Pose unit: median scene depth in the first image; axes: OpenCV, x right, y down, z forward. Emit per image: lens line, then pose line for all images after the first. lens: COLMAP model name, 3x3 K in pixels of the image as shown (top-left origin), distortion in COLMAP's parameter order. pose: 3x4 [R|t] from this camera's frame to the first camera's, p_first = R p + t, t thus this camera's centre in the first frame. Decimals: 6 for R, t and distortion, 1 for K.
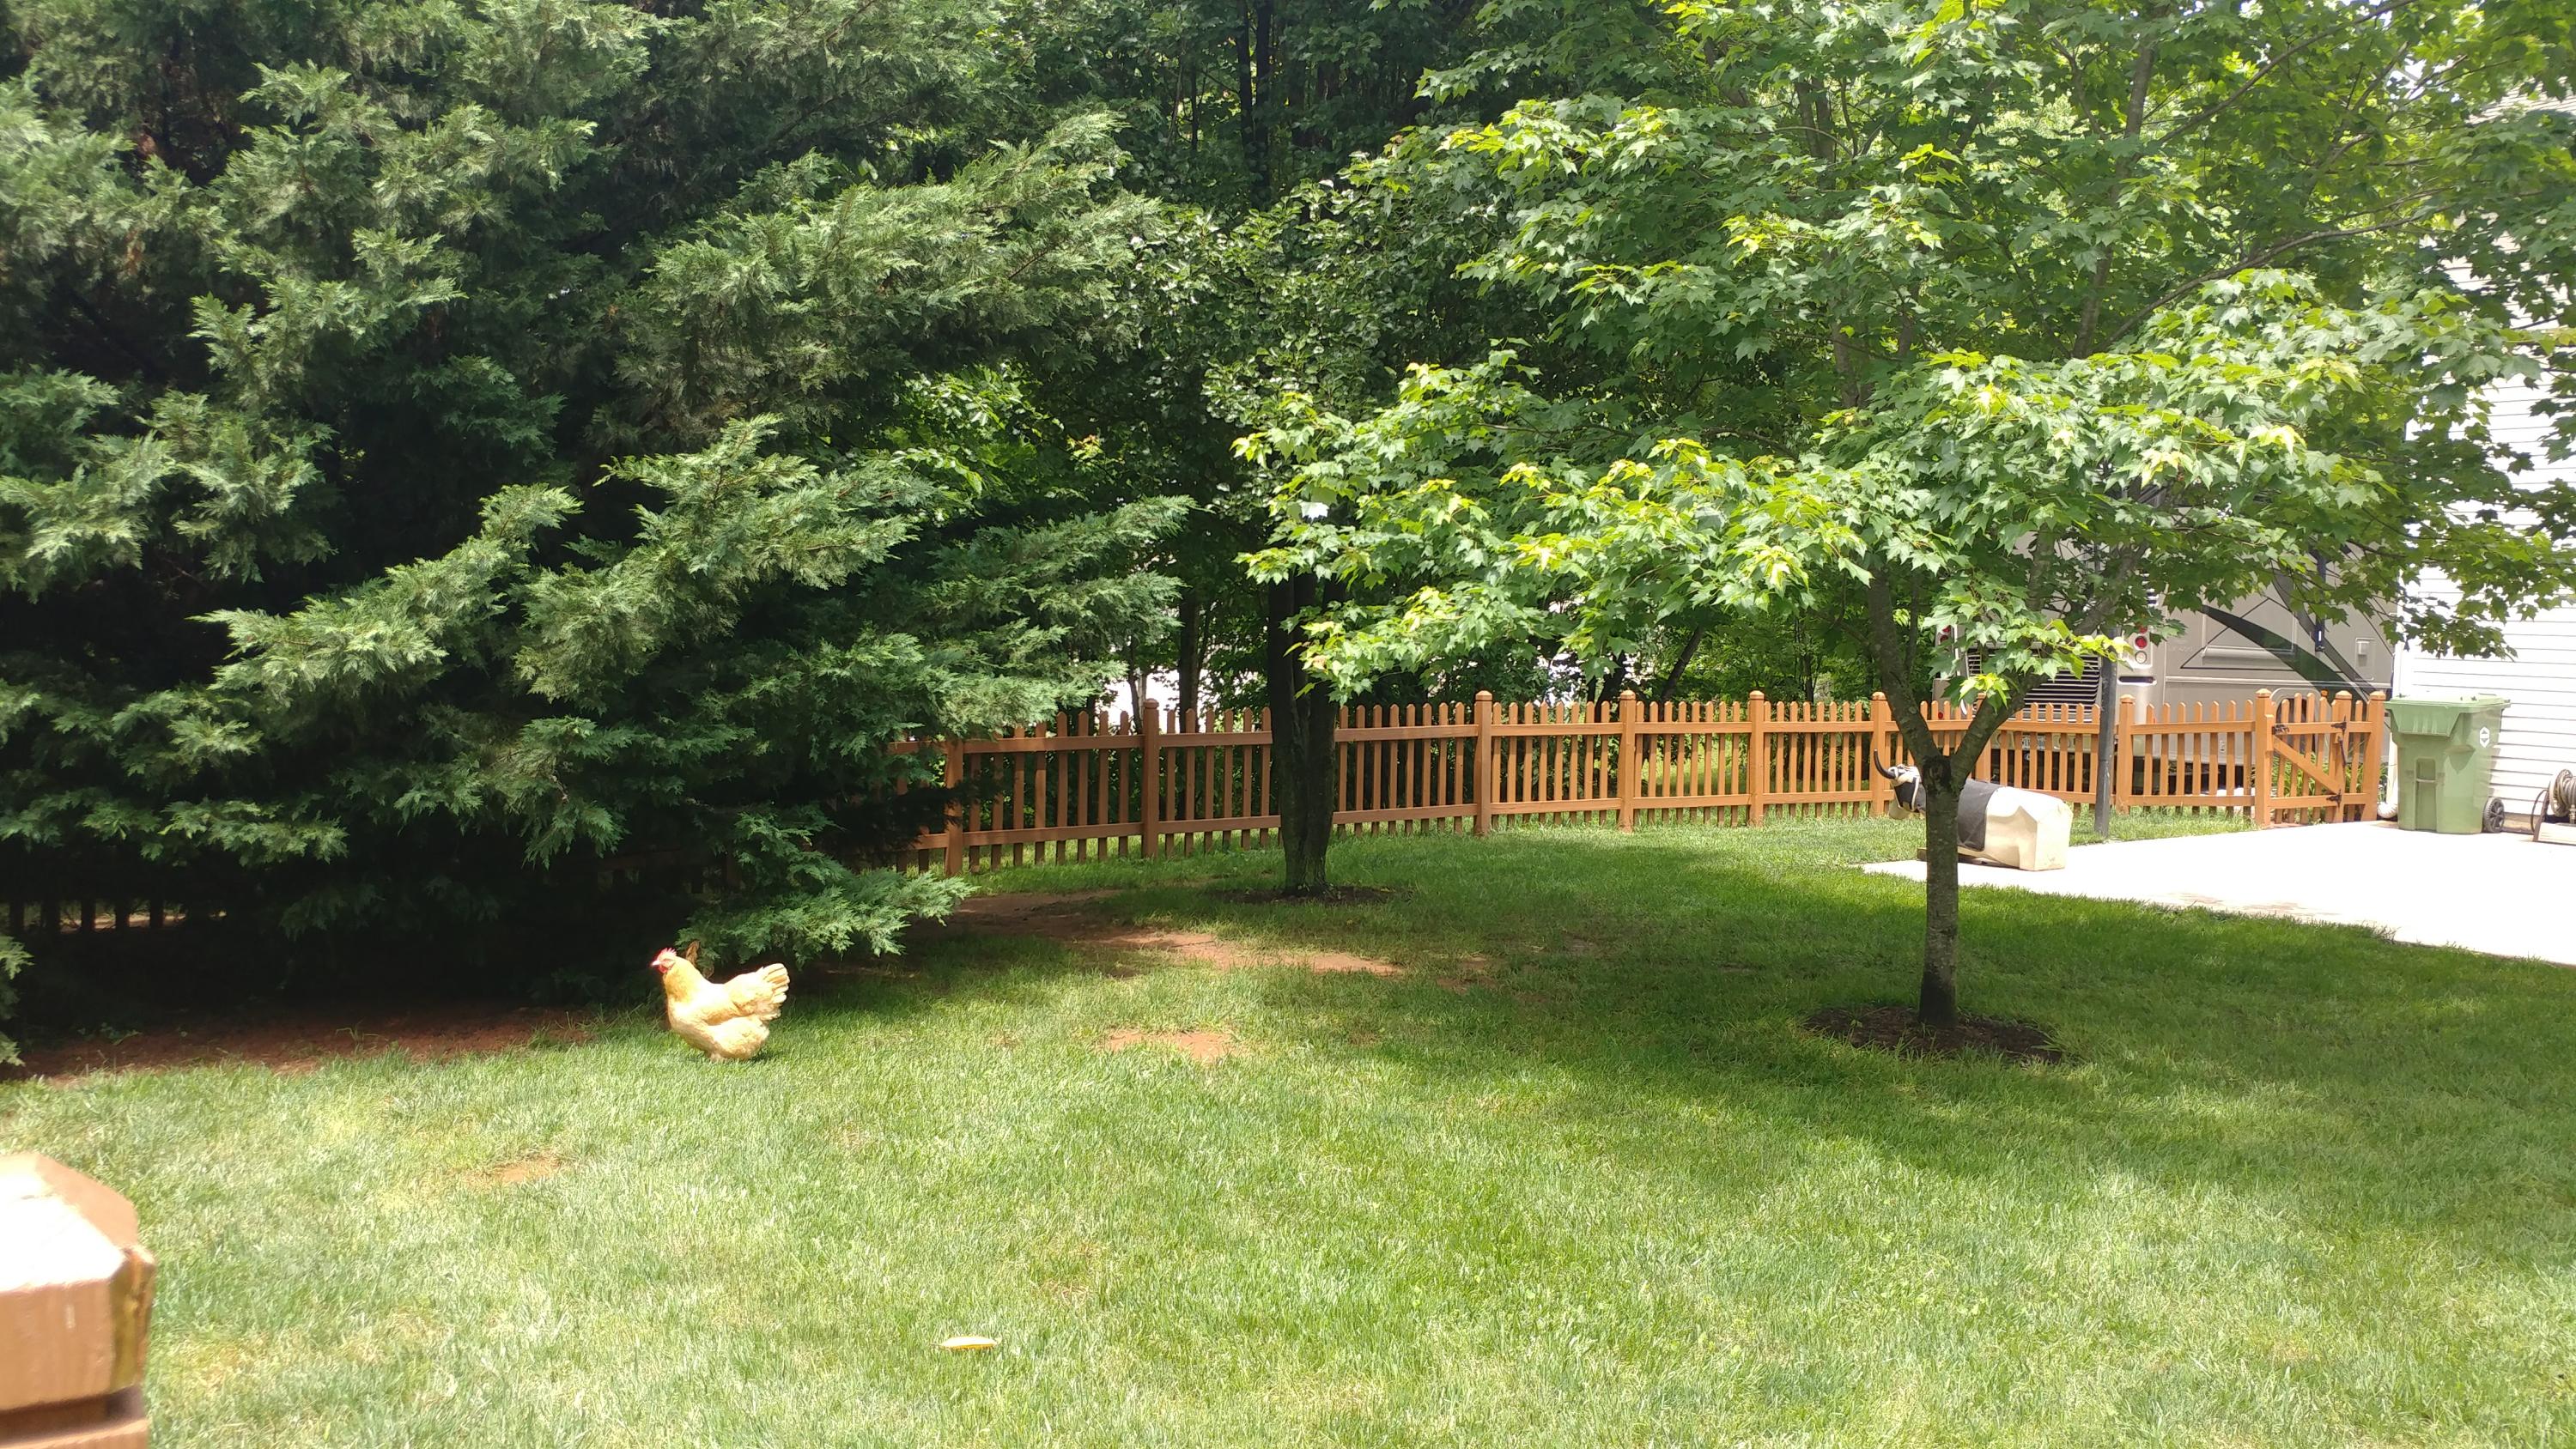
lens RADIAL K [[2074.3, 0, 1288.0], [0, 2074.3, 724.5], [0, 0, 1]] dist [0.093068, -0.182657]
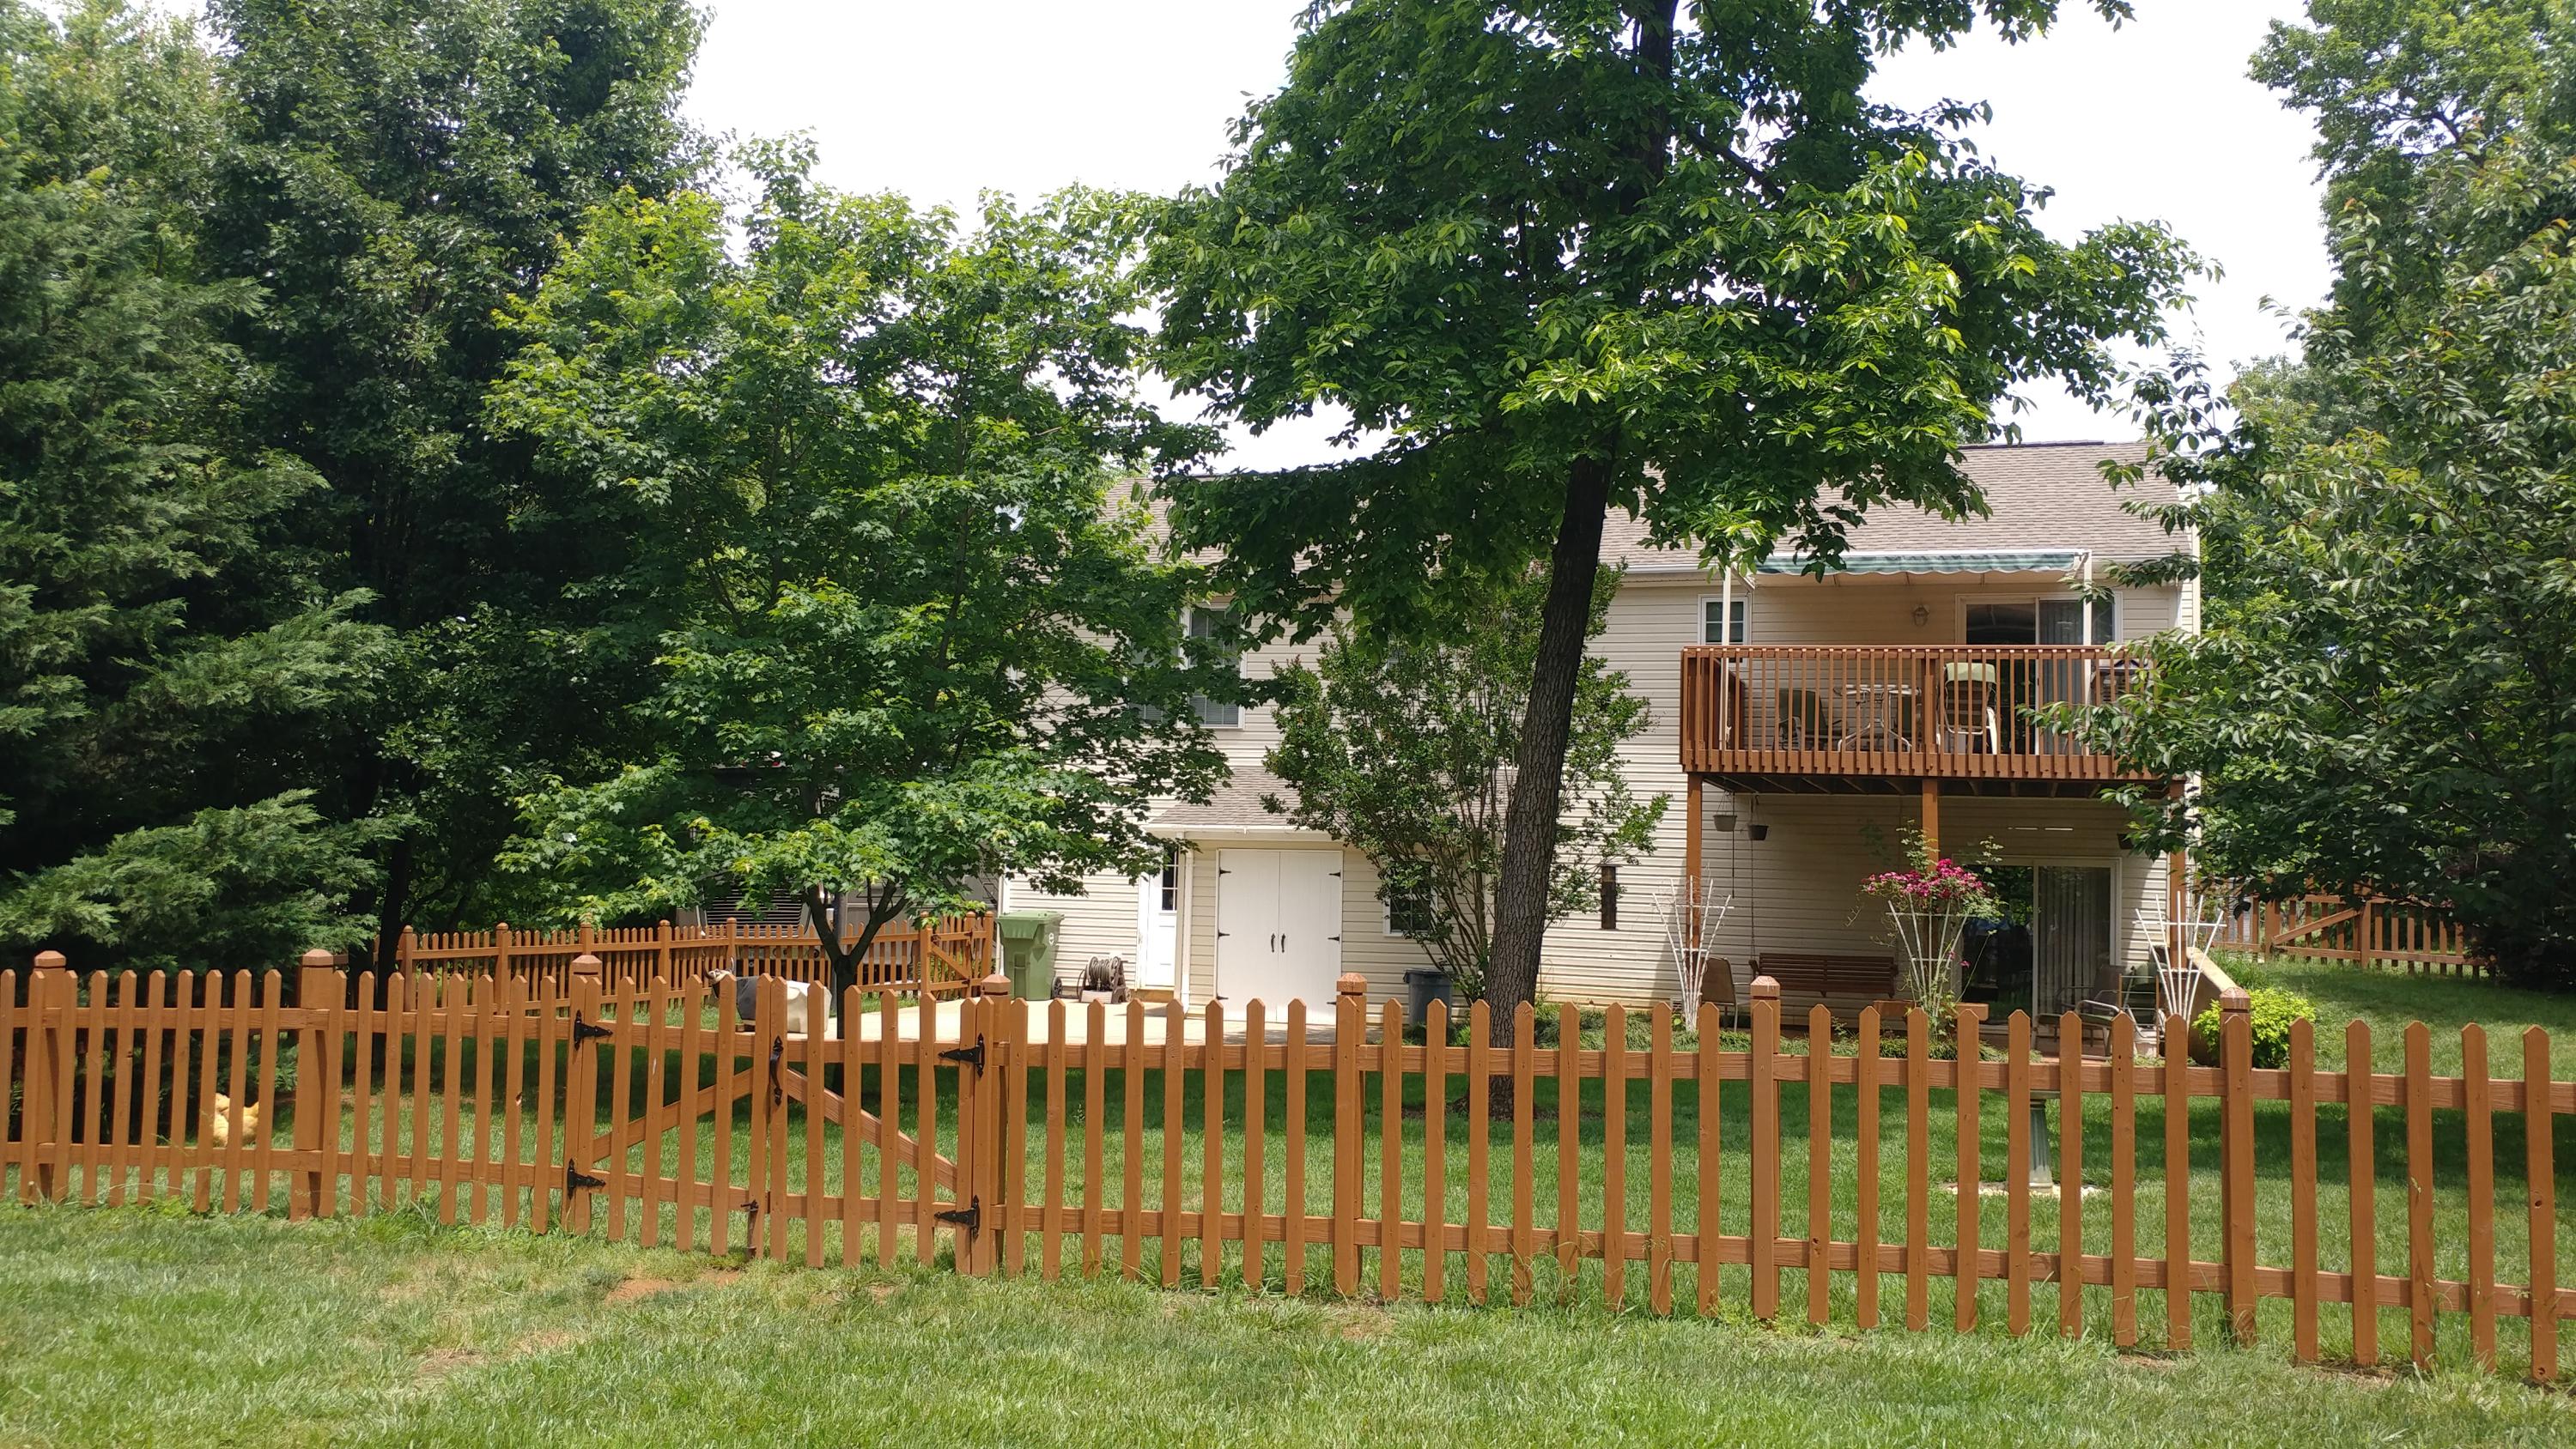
lens RADIAL K [[2074.3, 0, 1288.0], [0, 2074.3, 724.5], [0, 0, 1]] dist [0.093068, -0.182657]
pose [[0.791834, 0.031139, 0.609942, -0.448539], [0.033722, 0.994947, -0.094573, -0.001361], [-0.609805, 0.095455, 0.786782, -0.646349]]
